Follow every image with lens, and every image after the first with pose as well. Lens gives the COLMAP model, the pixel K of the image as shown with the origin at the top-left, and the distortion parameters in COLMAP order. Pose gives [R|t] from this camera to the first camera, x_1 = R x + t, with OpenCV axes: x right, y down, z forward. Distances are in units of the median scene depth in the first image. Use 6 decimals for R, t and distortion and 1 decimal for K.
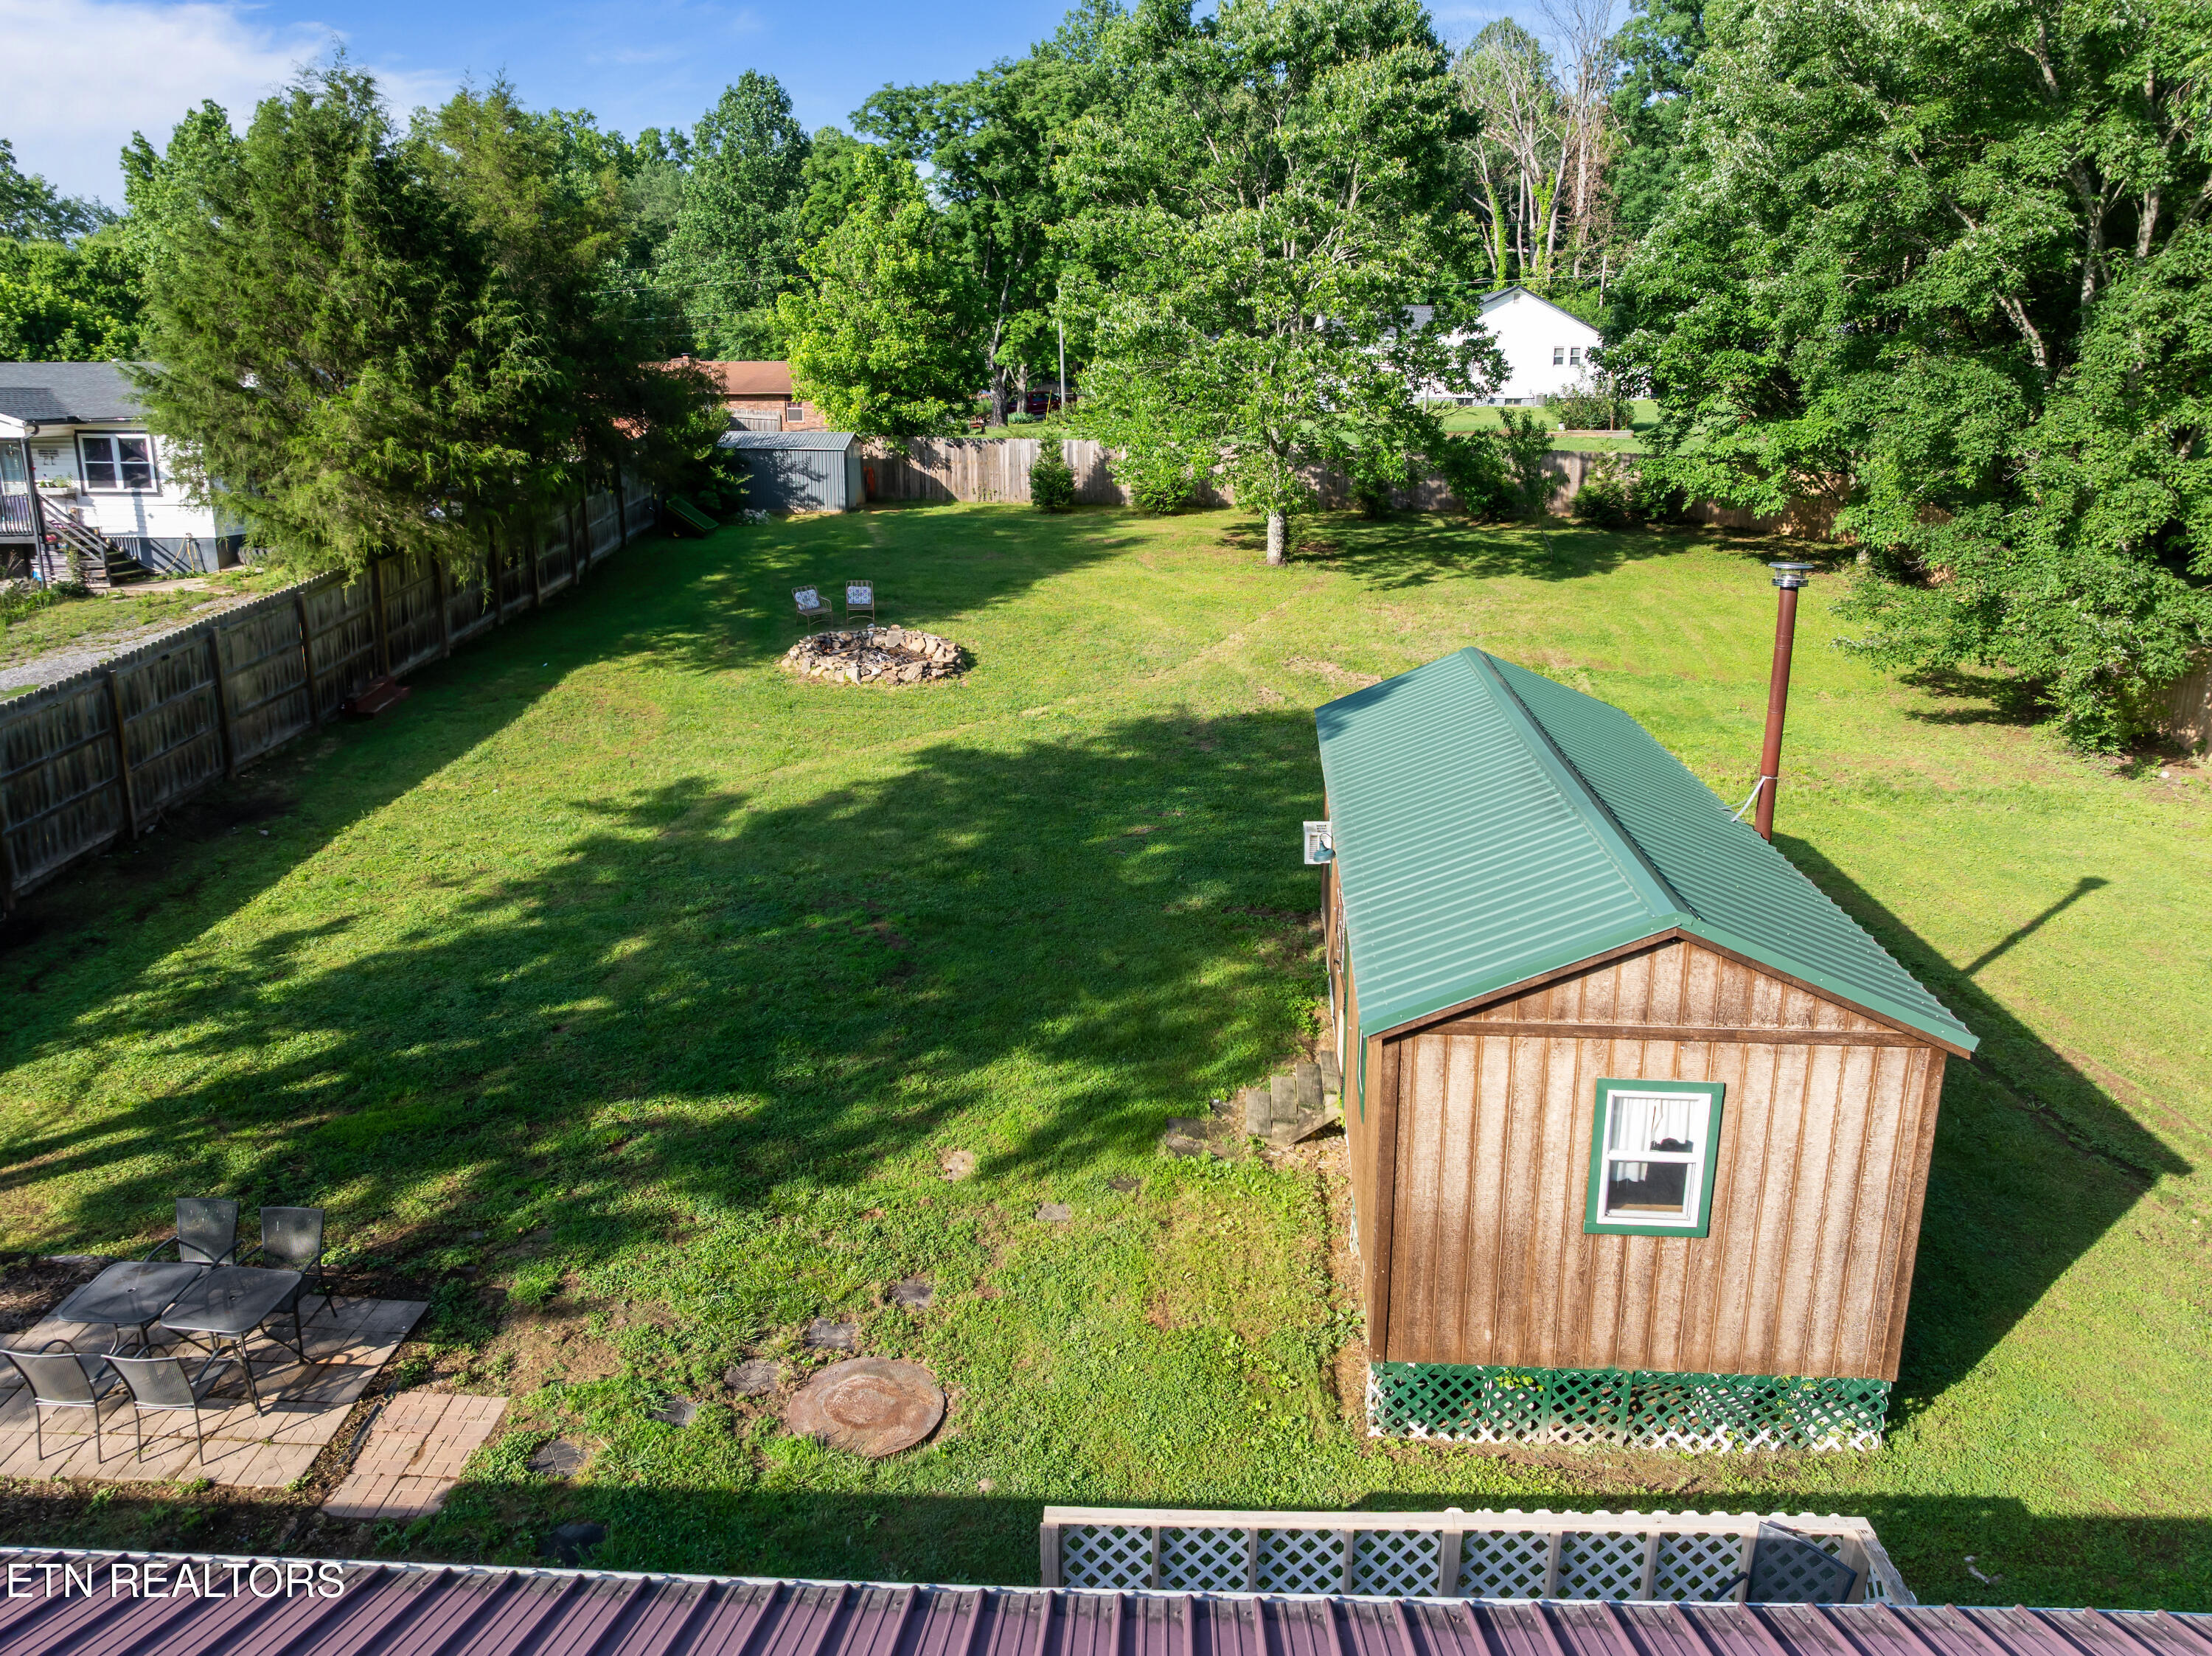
lens RADIAL K [[1555.8, 0, 1172.9], [0, 1555.8, 813.9], [0, 0, 1]] dist [-0.034633, -0.000202]
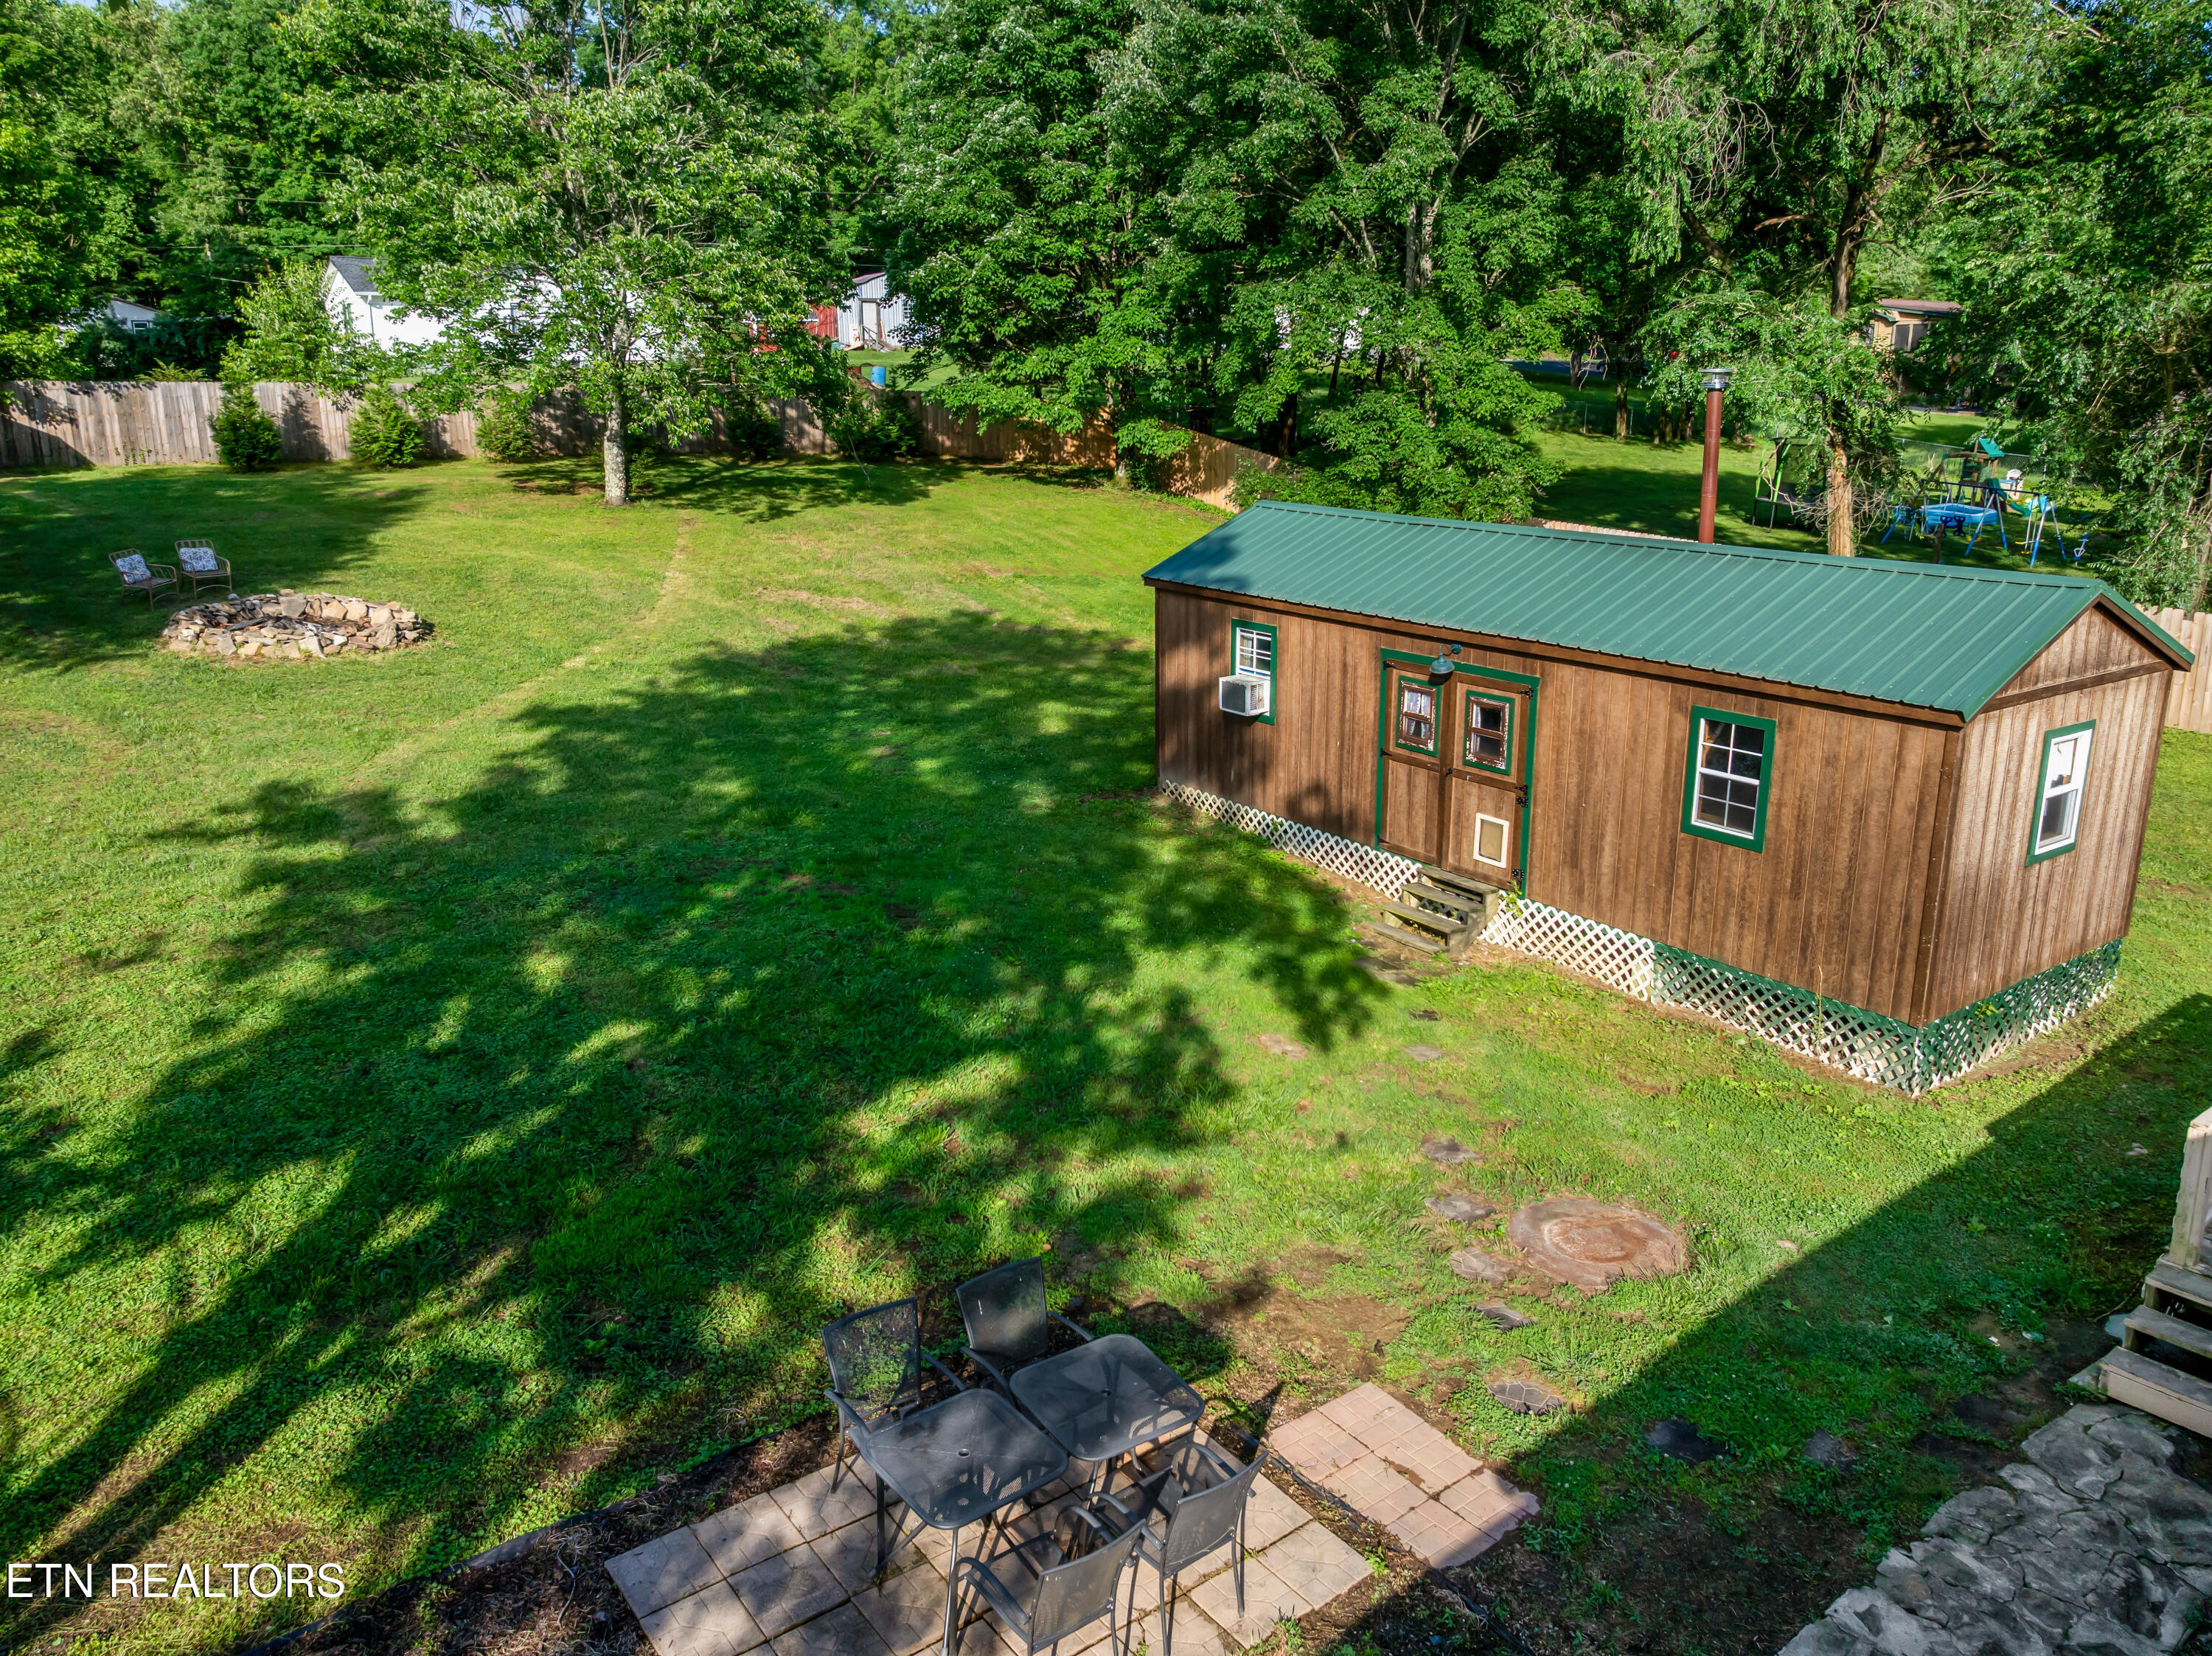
lens RADIAL K [[1555.8, 0, 1149.5], [0, 1555.8, 801.0], [0, 0, 1]] dist [-0.034633, -0.000202]
pose [[0.772986, -0.168832, 0.611546, -0.582356], [0.172041, 0.983604, 0.054090, 0.021602], [-0.610651, 0.063400, 0.789357, 0.274863]]
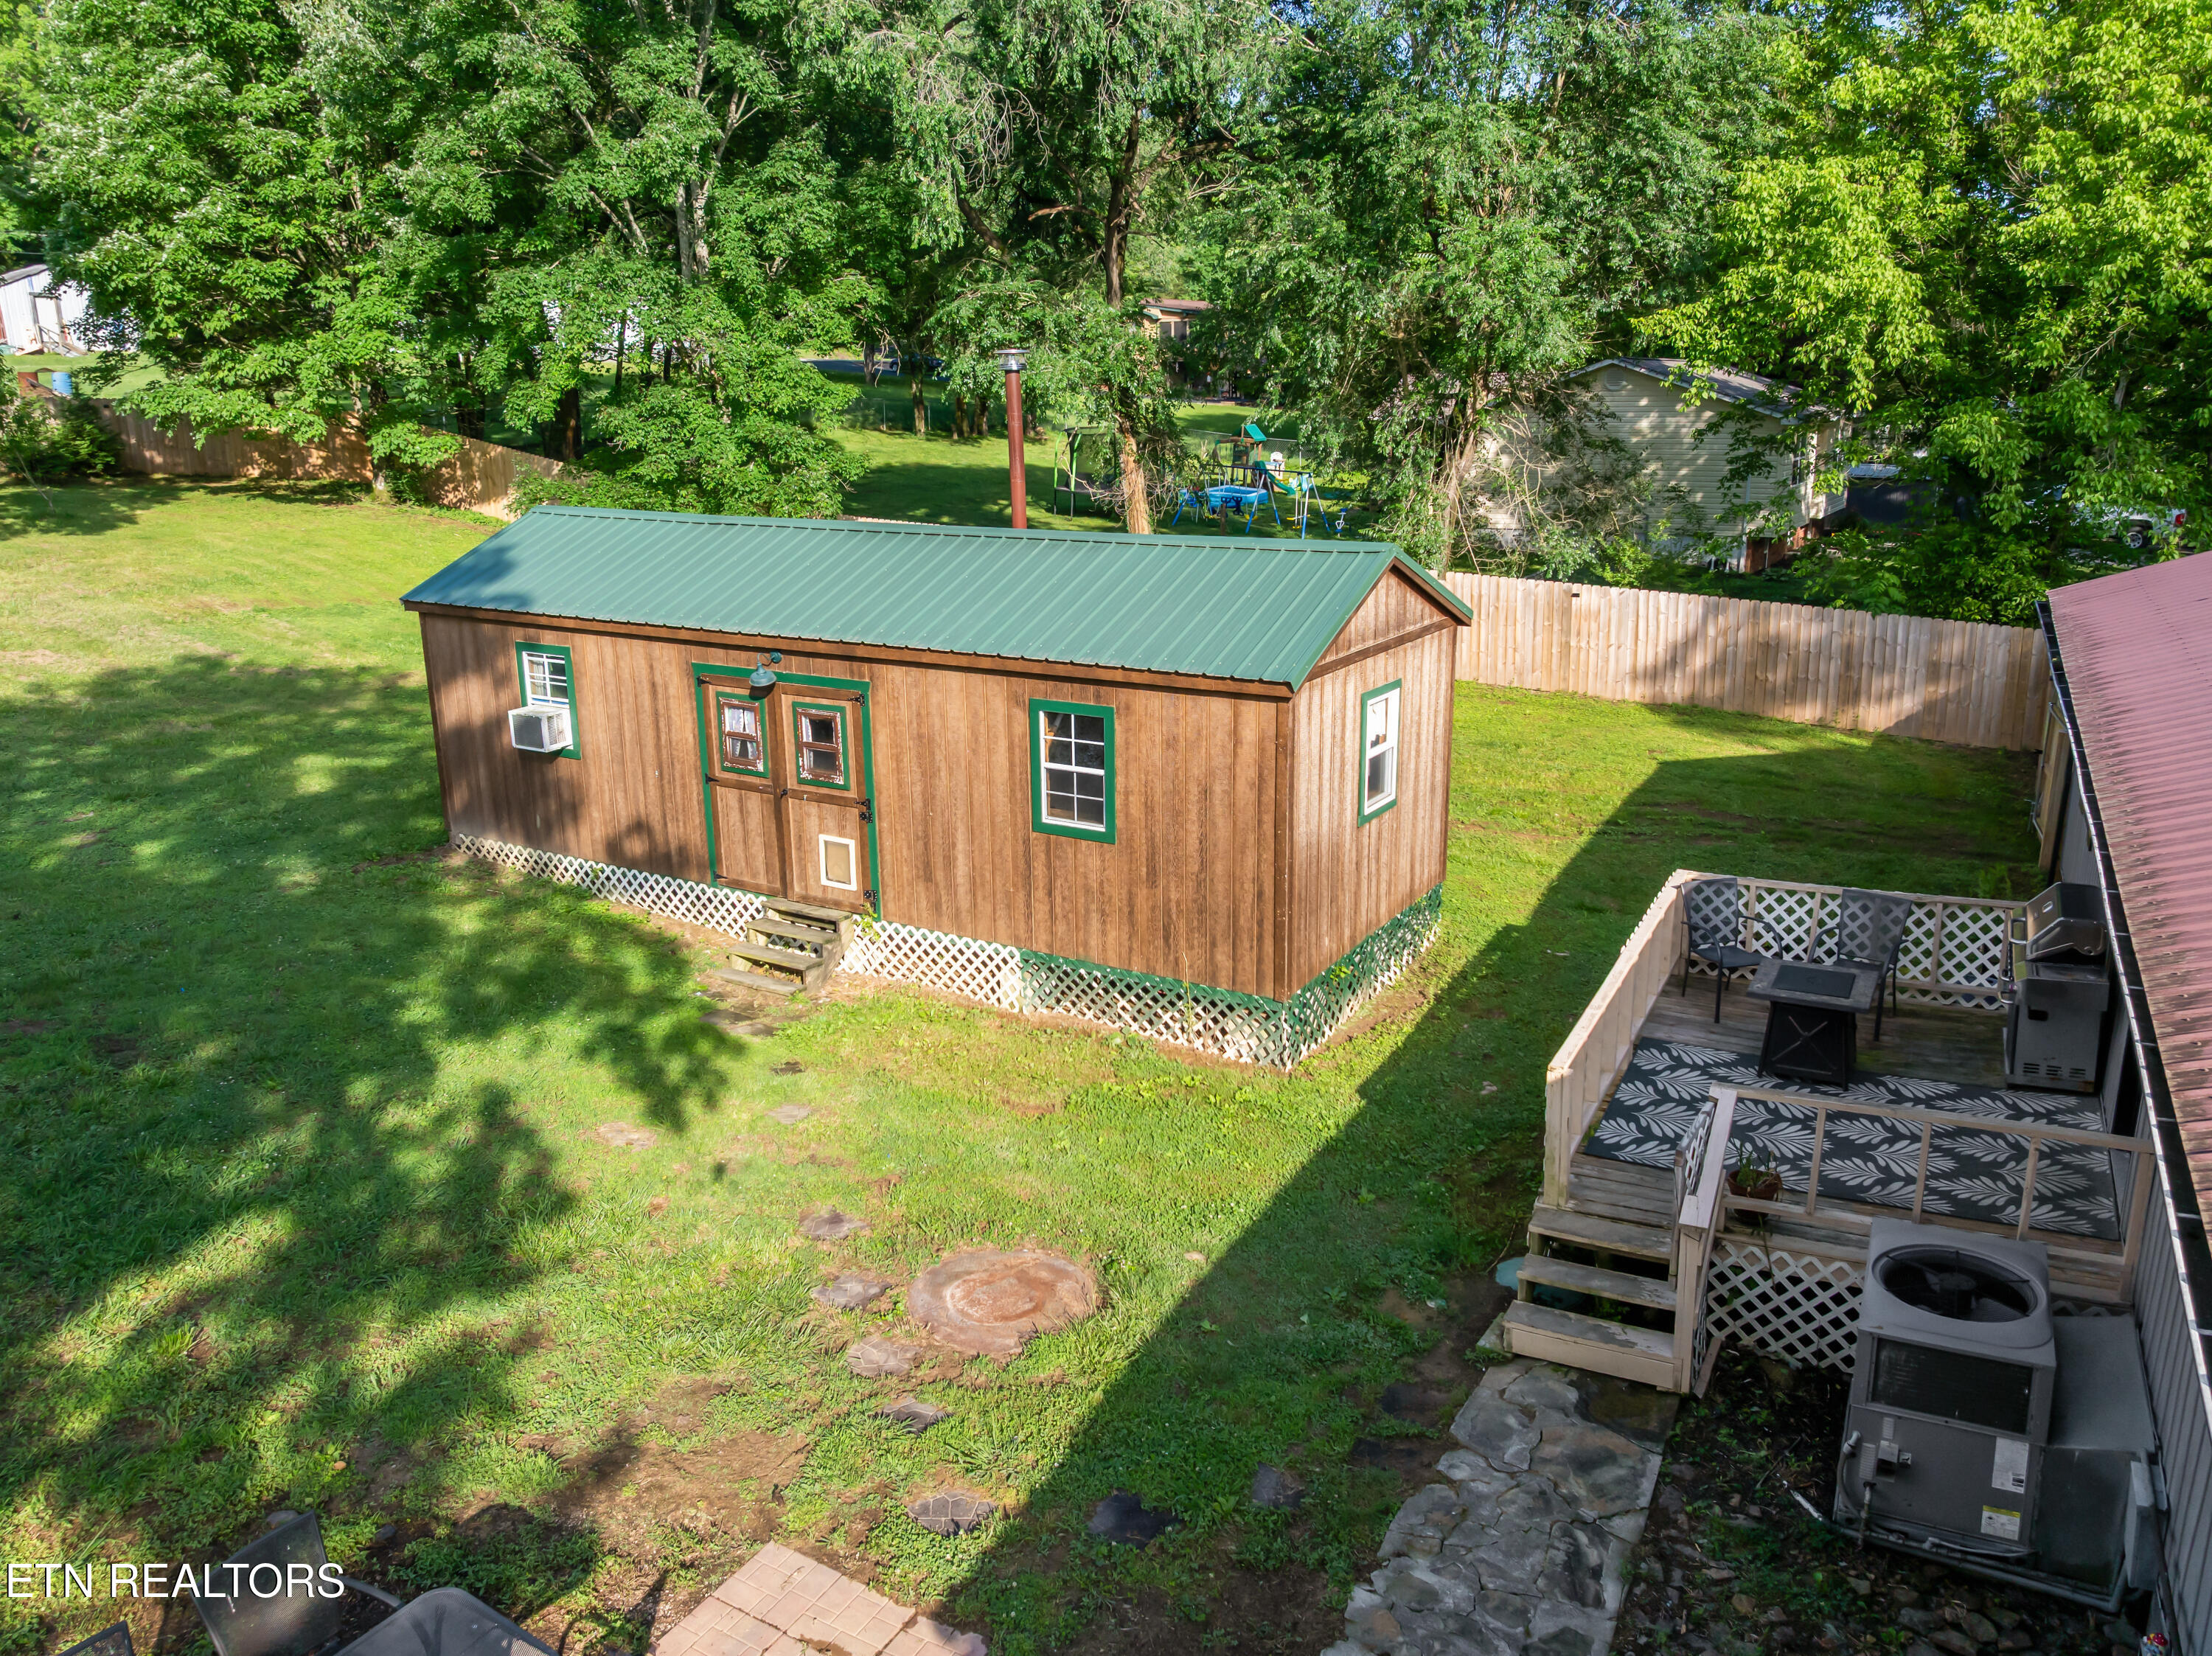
lens RADIAL K [[1555.8, 0, 1114.1], [0, 1555.8, 840.3], [0, 0, 1]] dist [-0.034633, -0.000202]
pose [[0.457092, -0.258149, 0.851132, -0.520561], [0.245386, 0.956414, 0.158299, 0.020614], [-0.854899, 0.136498, 0.500515, 0.321264]]
